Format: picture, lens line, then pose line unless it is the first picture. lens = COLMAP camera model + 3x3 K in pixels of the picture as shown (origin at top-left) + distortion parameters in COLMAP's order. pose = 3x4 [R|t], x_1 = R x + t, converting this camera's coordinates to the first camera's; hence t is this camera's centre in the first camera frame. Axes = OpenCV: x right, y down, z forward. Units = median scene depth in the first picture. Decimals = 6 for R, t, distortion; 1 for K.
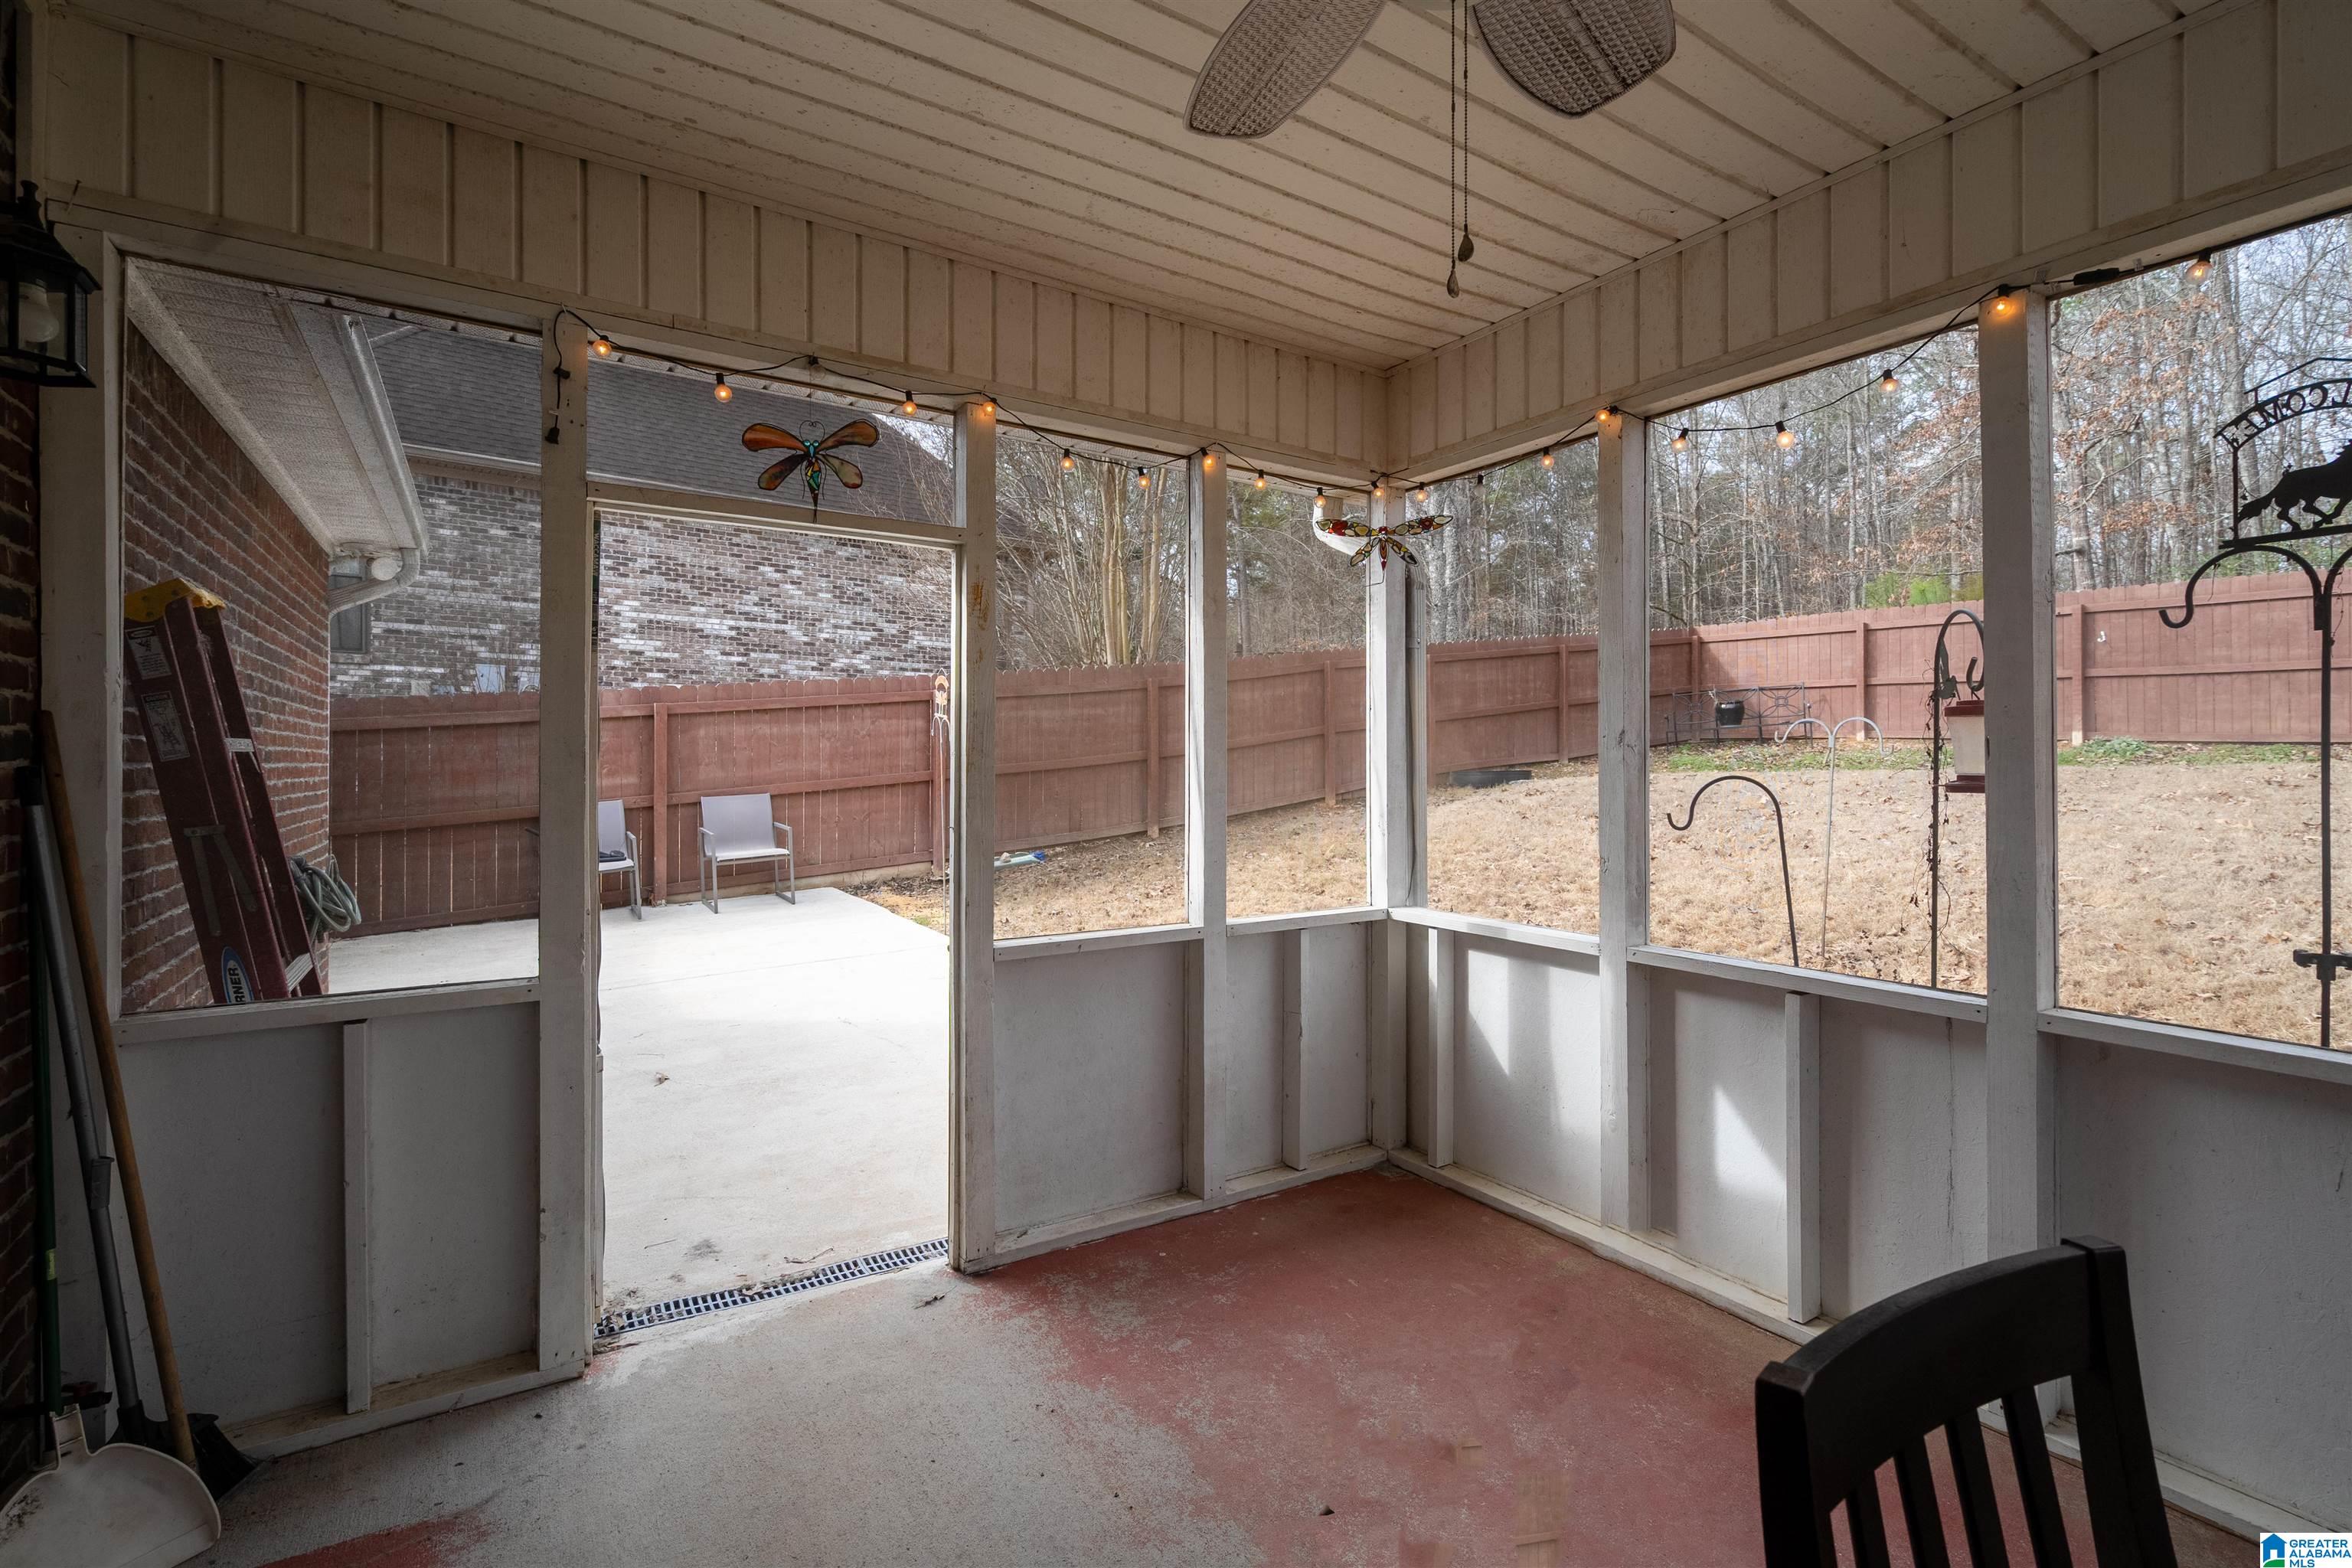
lens RADIAL K [[1064.6, 0, 1175.9], [0, 1064.6, 766.9], [0, 0, 1]] dist [-0.007379, 0.003791]
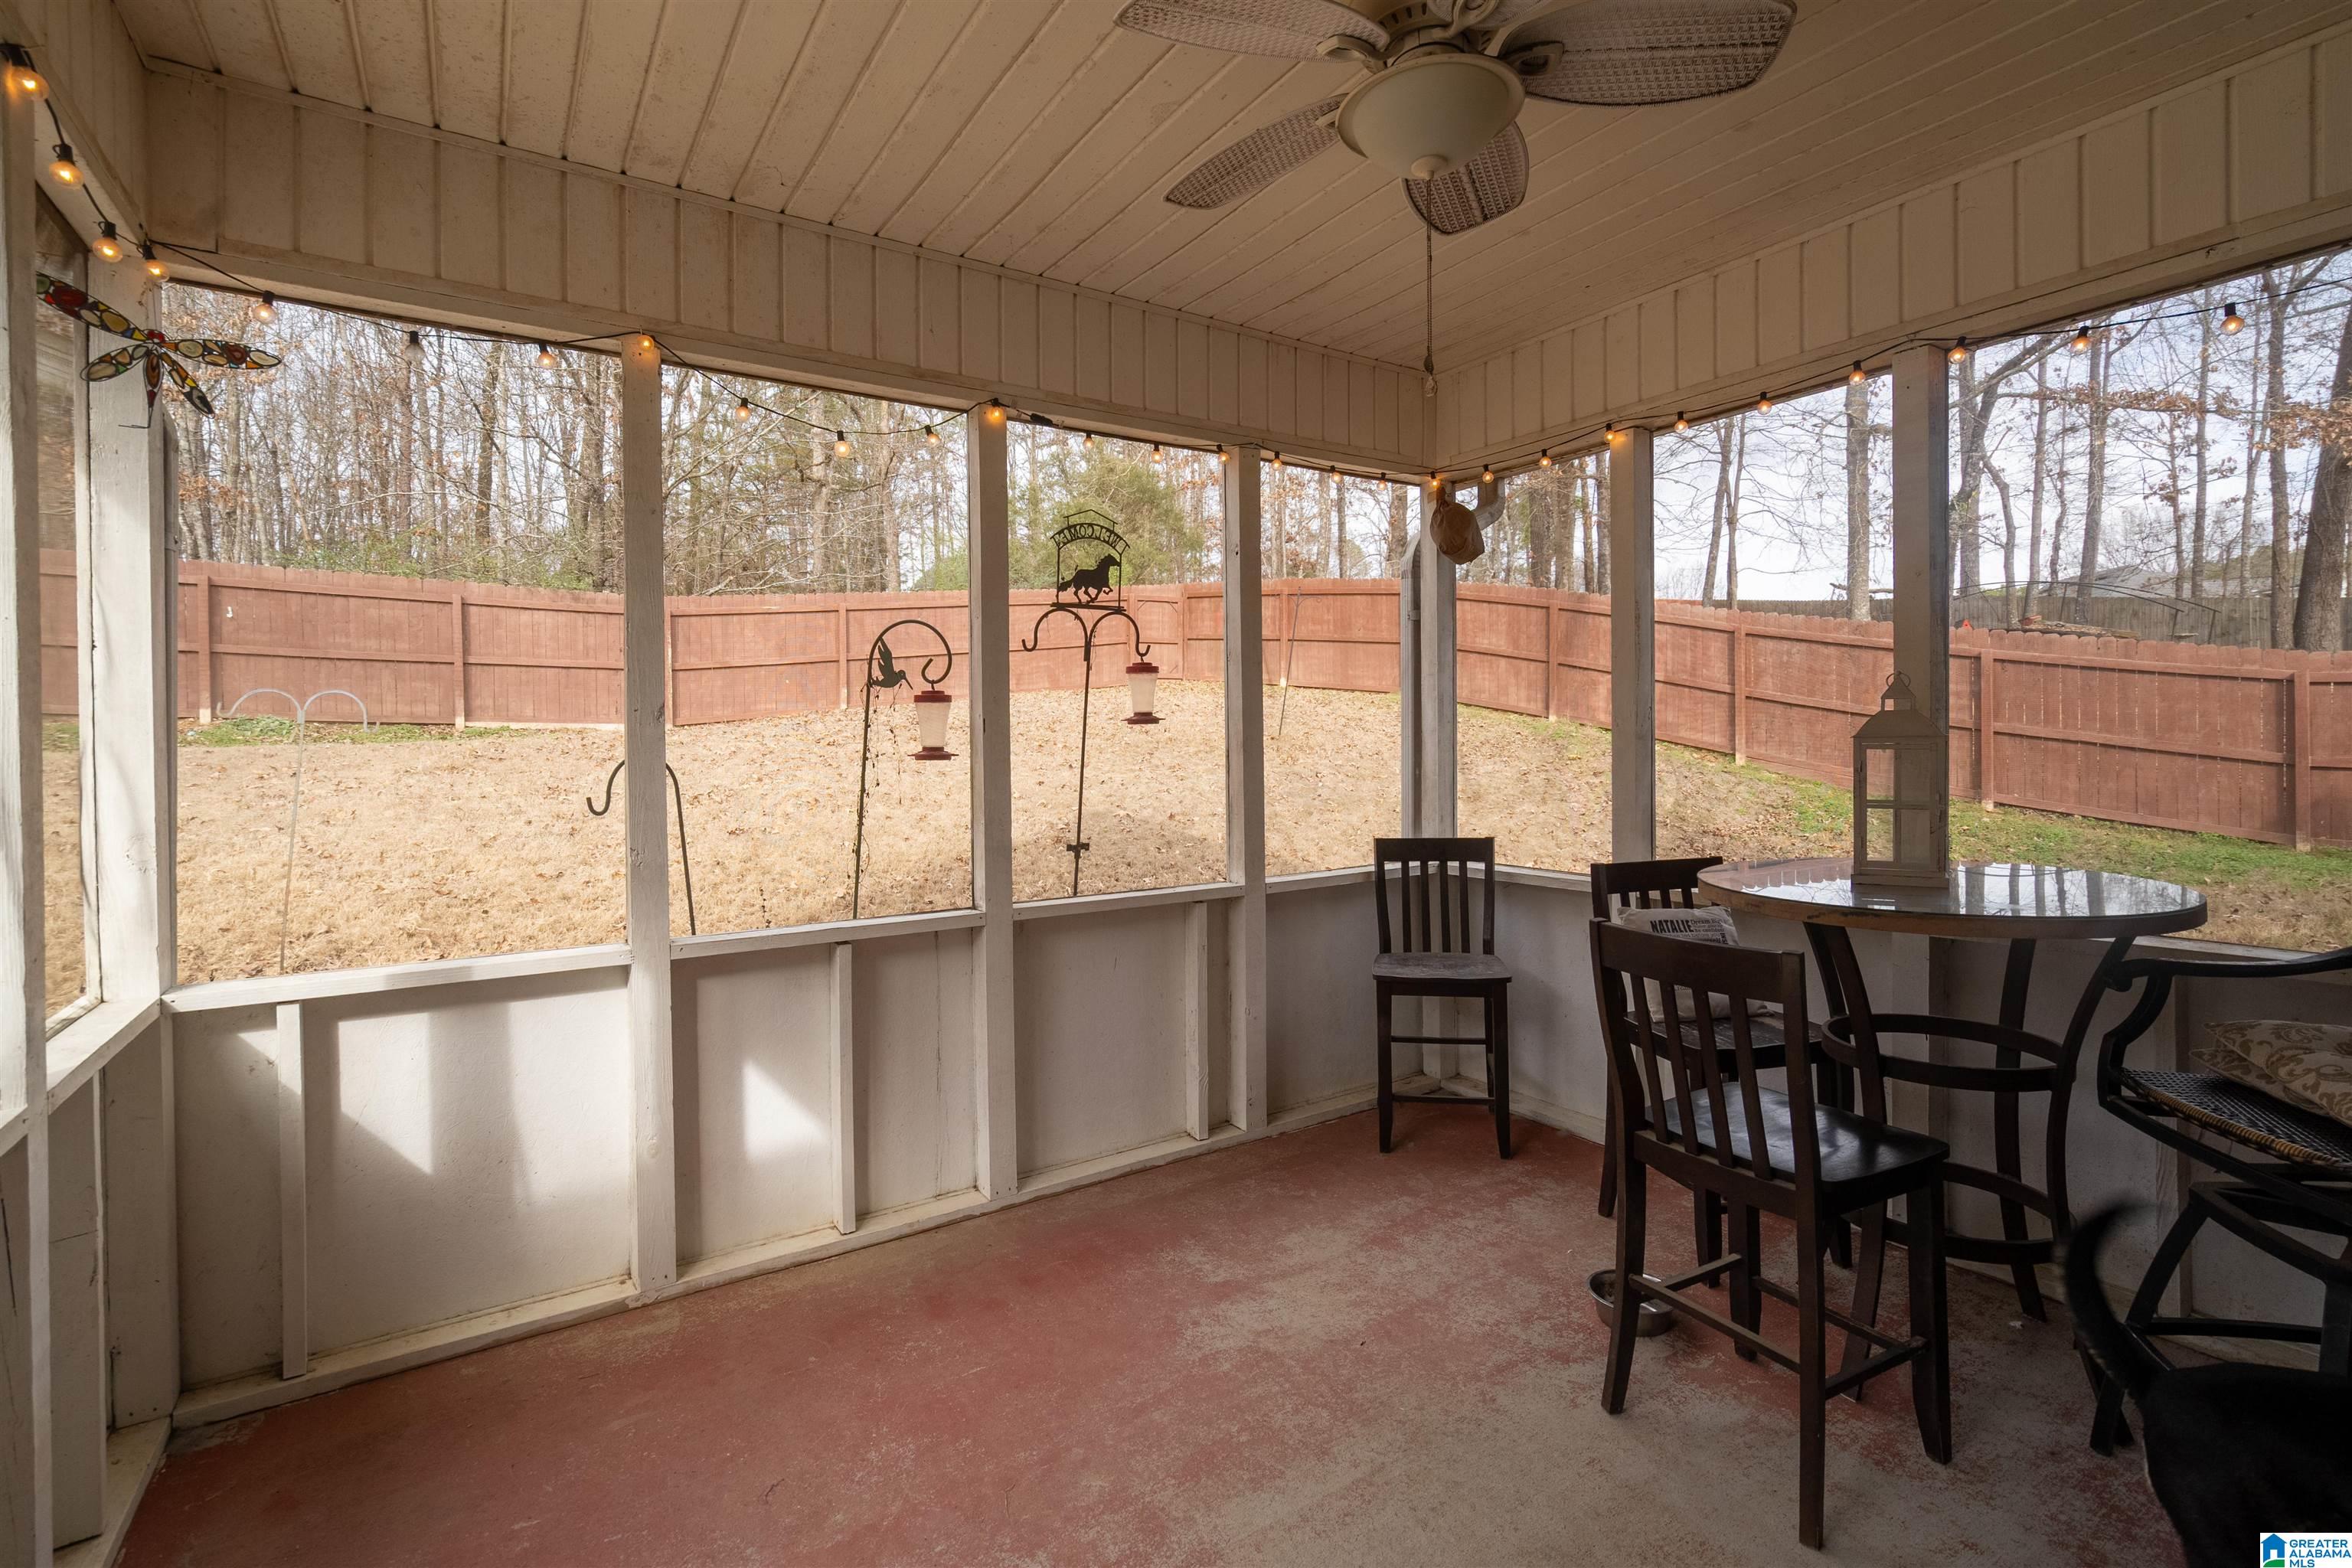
lens RADIAL K [[1064.6, 0, 1178.2], [0, 1064.6, 747.0], [0, 0, 1]] dist [-0.007379, 0.003791]
pose [[-0.003930, -0.012264, 0.999917, -0.425921], [0.011396, 0.999859, 0.012308, -0.003098], [-0.999927, 0.011444, -0.003789, 0.511925]]
